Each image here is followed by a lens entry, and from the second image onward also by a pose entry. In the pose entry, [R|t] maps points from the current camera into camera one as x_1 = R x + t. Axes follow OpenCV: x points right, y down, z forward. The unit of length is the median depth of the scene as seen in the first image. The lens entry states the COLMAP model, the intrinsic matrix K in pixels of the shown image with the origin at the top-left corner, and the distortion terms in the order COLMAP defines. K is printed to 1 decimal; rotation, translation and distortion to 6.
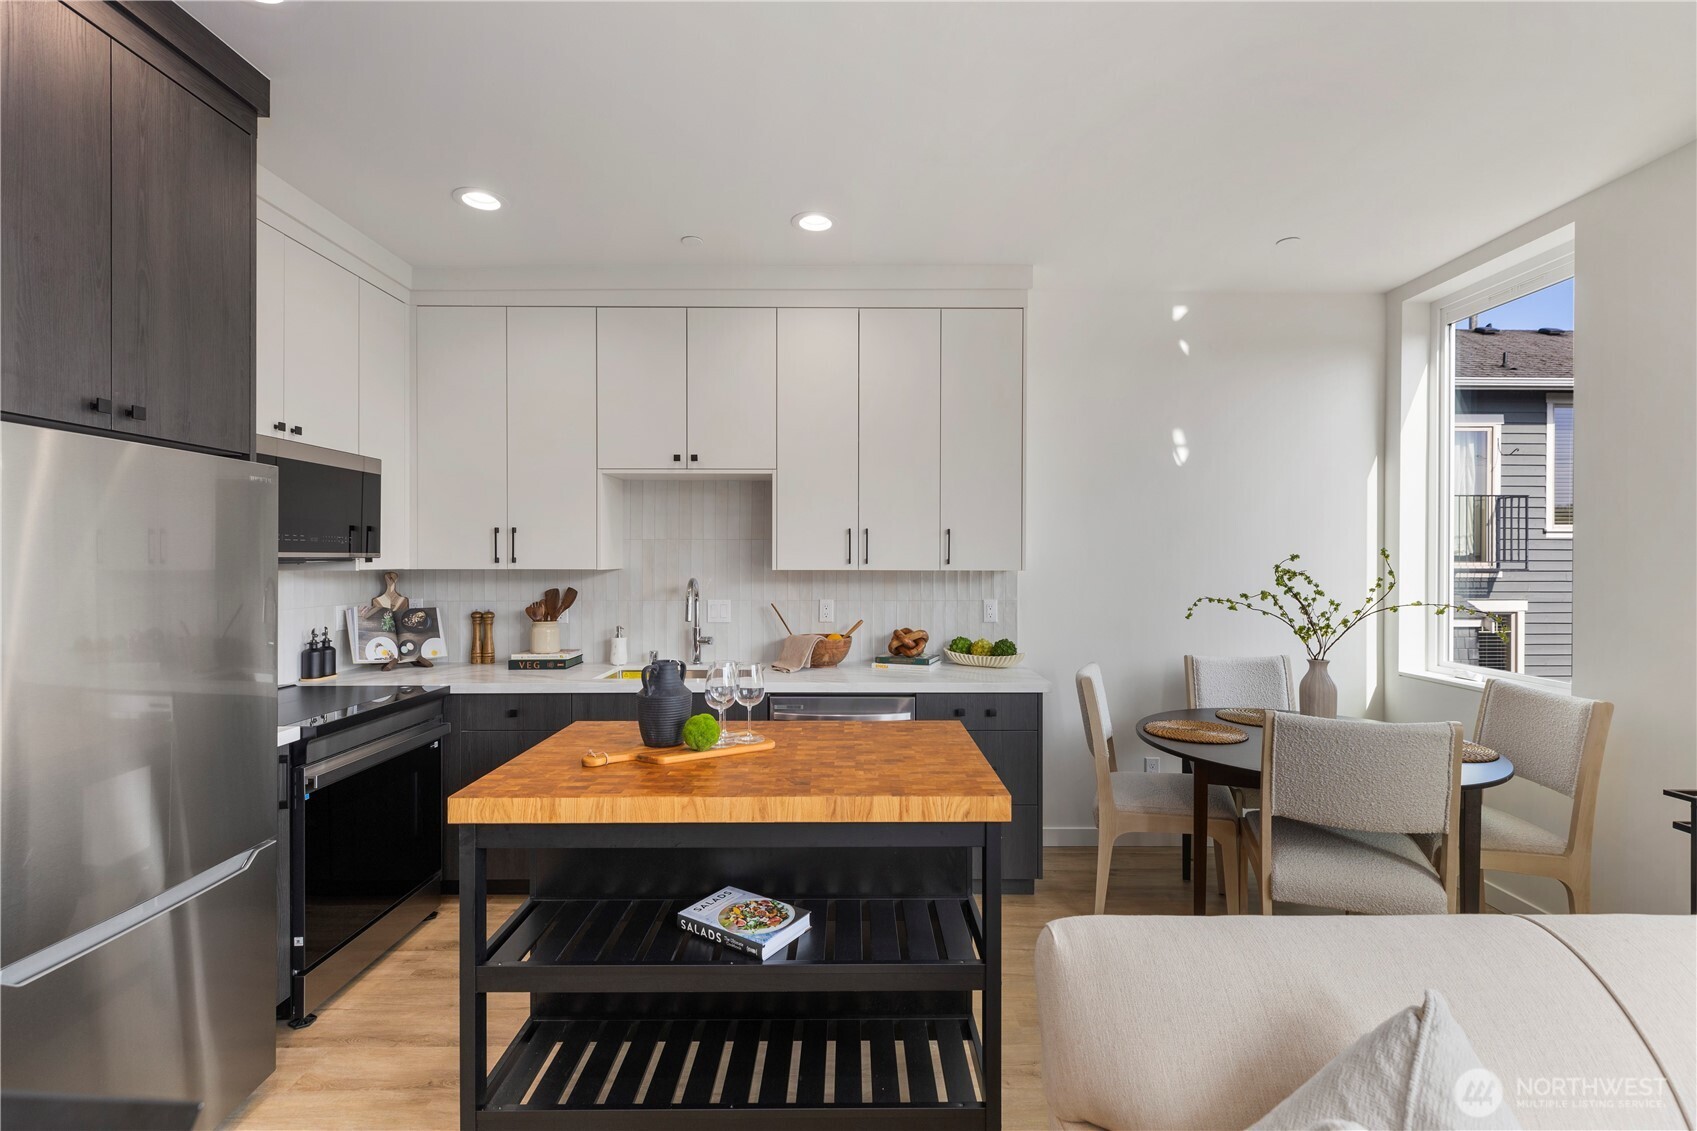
lens RADIAL K [[764.0, 0, 854.5], [0, 764.0, 563.1], [0, 0, 1]] dist [0.002310, 0.000302]
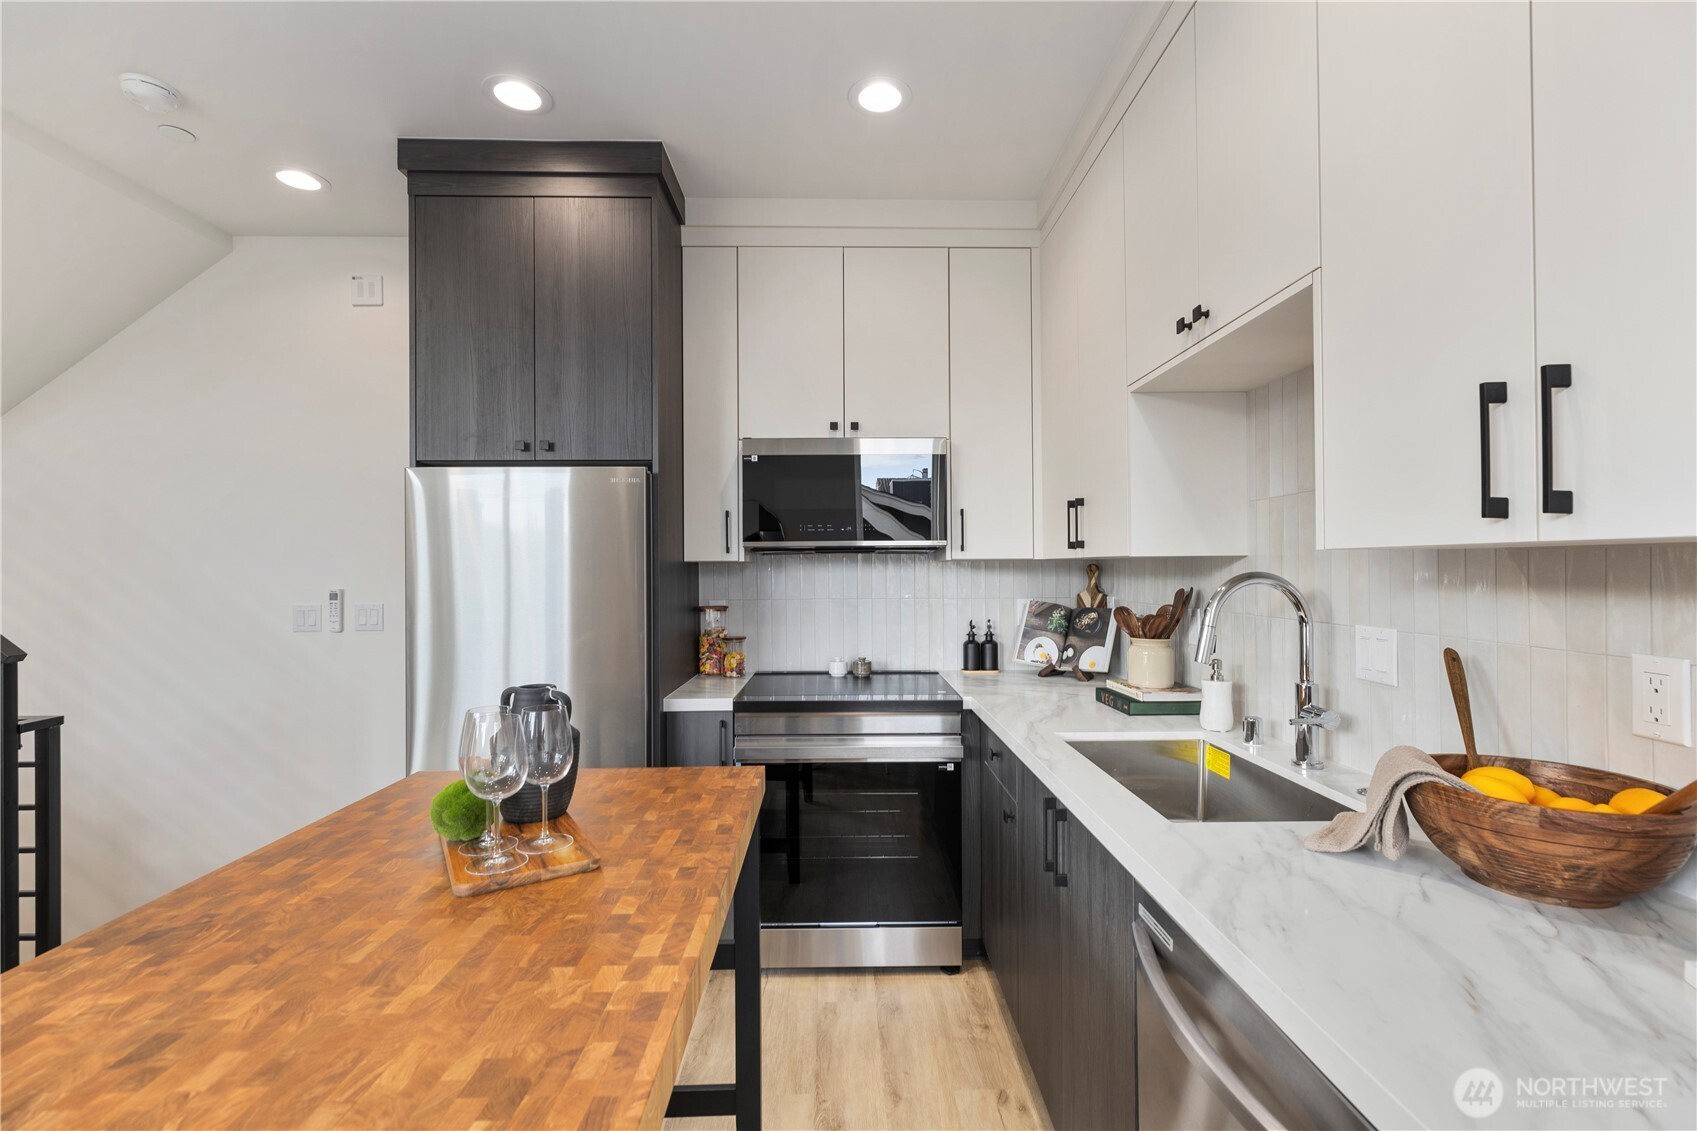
lens RADIAL K [[764.0, 0, 855.0], [0, 764.0, 567.7], [0, 0, 1]] dist [0.002310, 0.000302]
pose [[0.018760, -0.001369, -0.999823, 0.254156], [0.002032, 0.999997, -0.001331, 0.018049], [0.999822, -0.002007, 0.018763, 0.778791]]
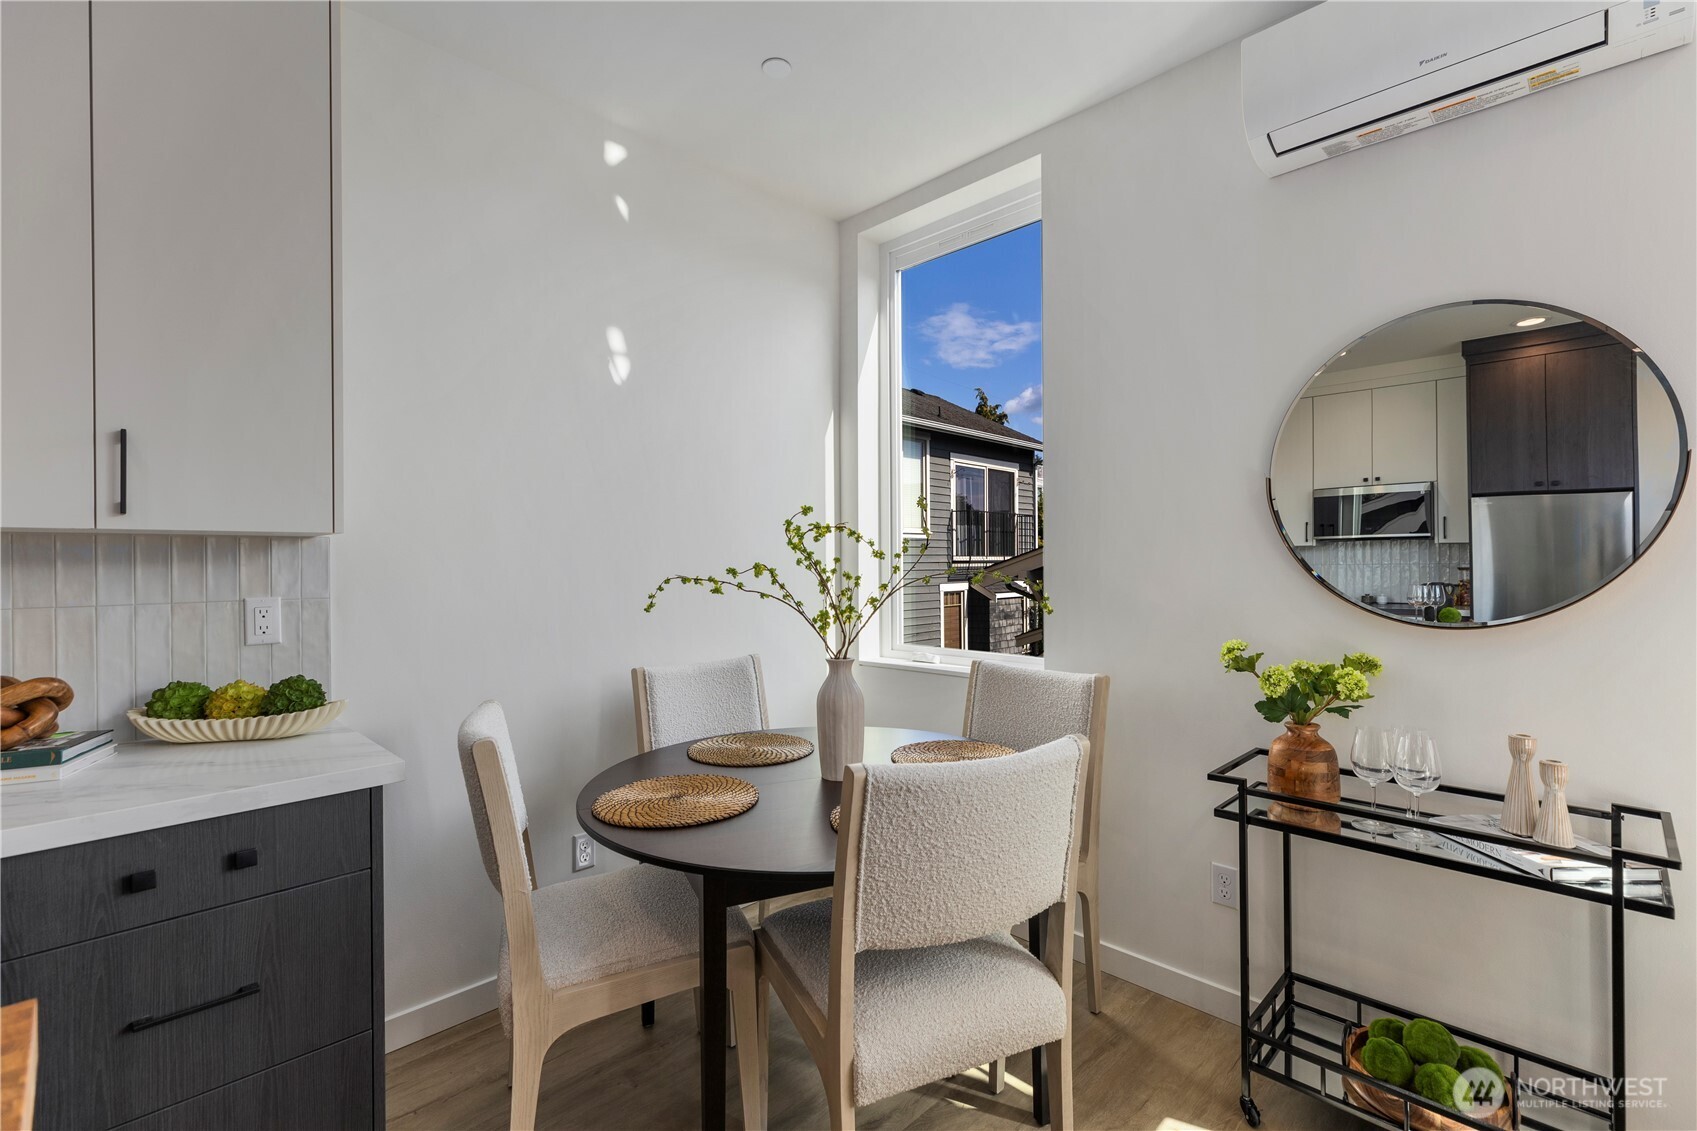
lens RADIAL K [[764.0, 0, 857.5], [0, 764.0, 558.1], [0, 0, 1]] dist [0.002310, 0.000302]
pose [[0.706850, -0.005415, 0.707343, 0.111400], [0.013967, 0.999883, -0.006303, 0.034254], [-0.707226, 0.014335, 0.706842, 0.423587]]
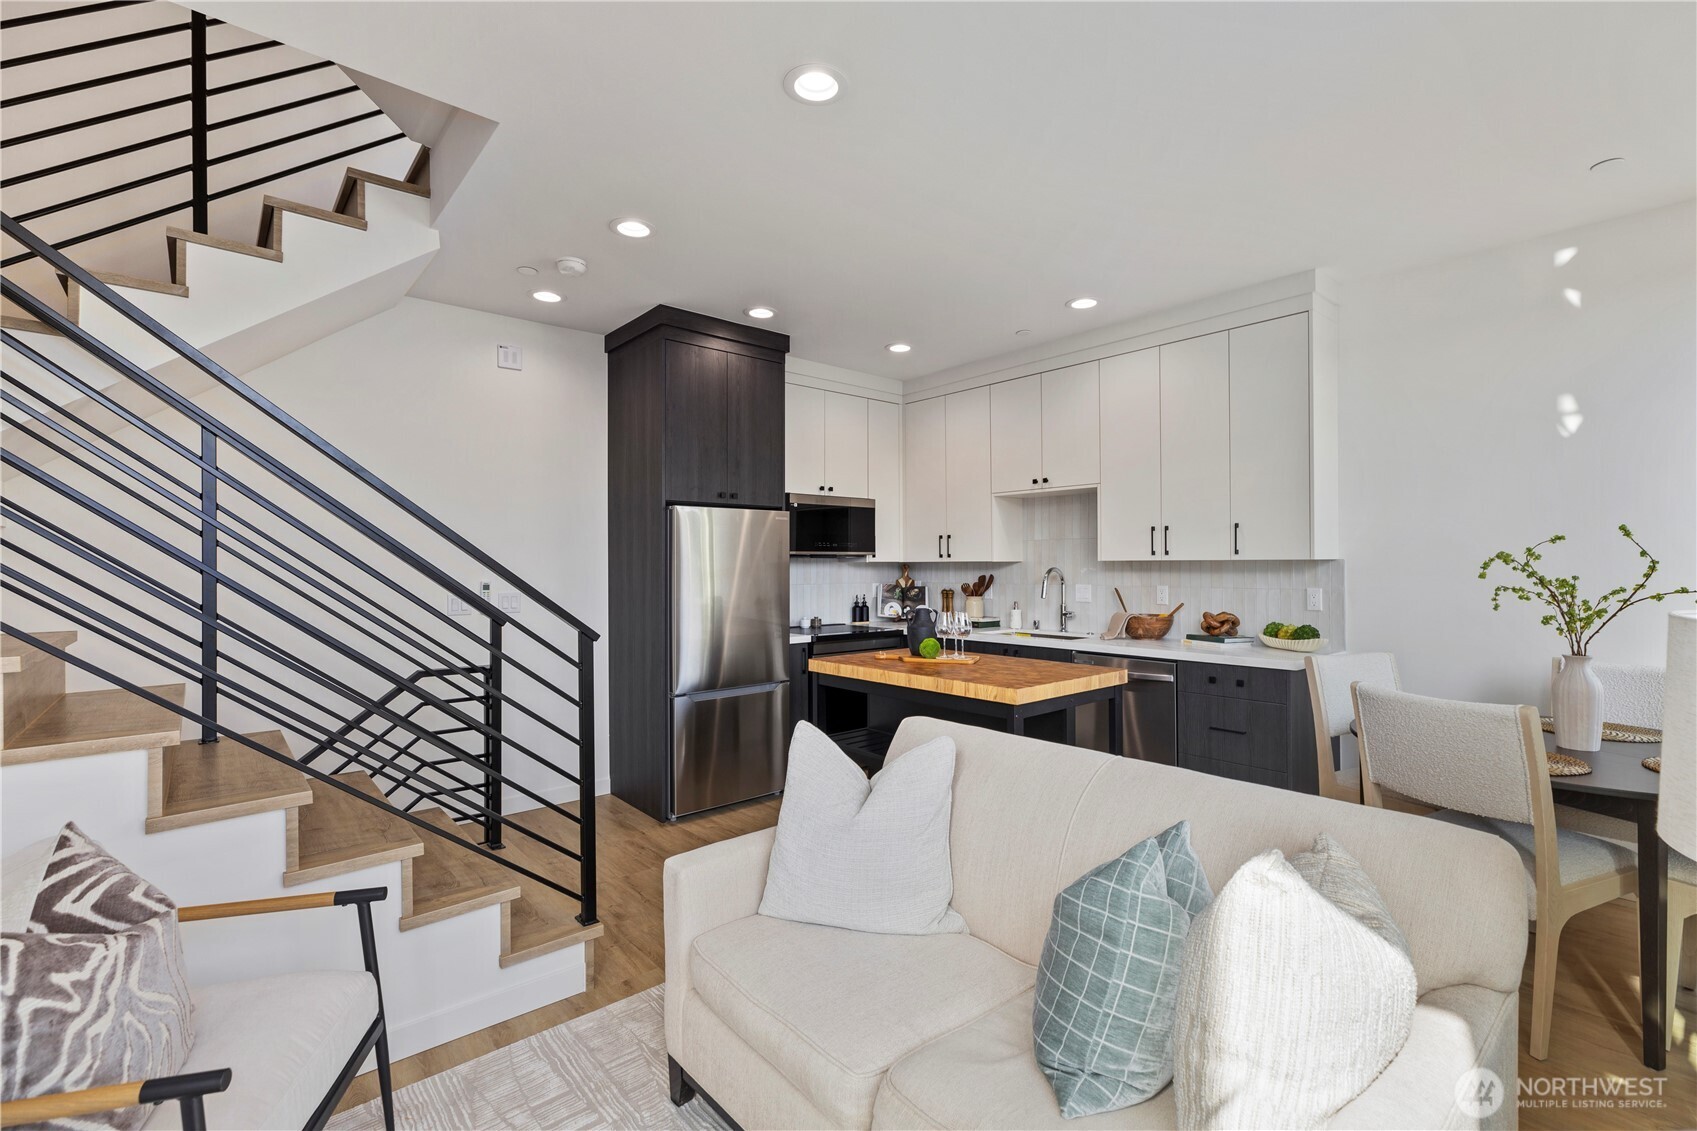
lens RADIAL K [[764.0, 0, 850.8], [0, 764.0, 567.4], [0, 0, 1]] dist [0.002310, 0.000302]
pose [[0.647607, -0.001766, -0.761973, 0.619933], [0.000803, 0.999998, -0.001635, 0.022300], [0.761974, 0.000447, 0.647607, -0.171347]]
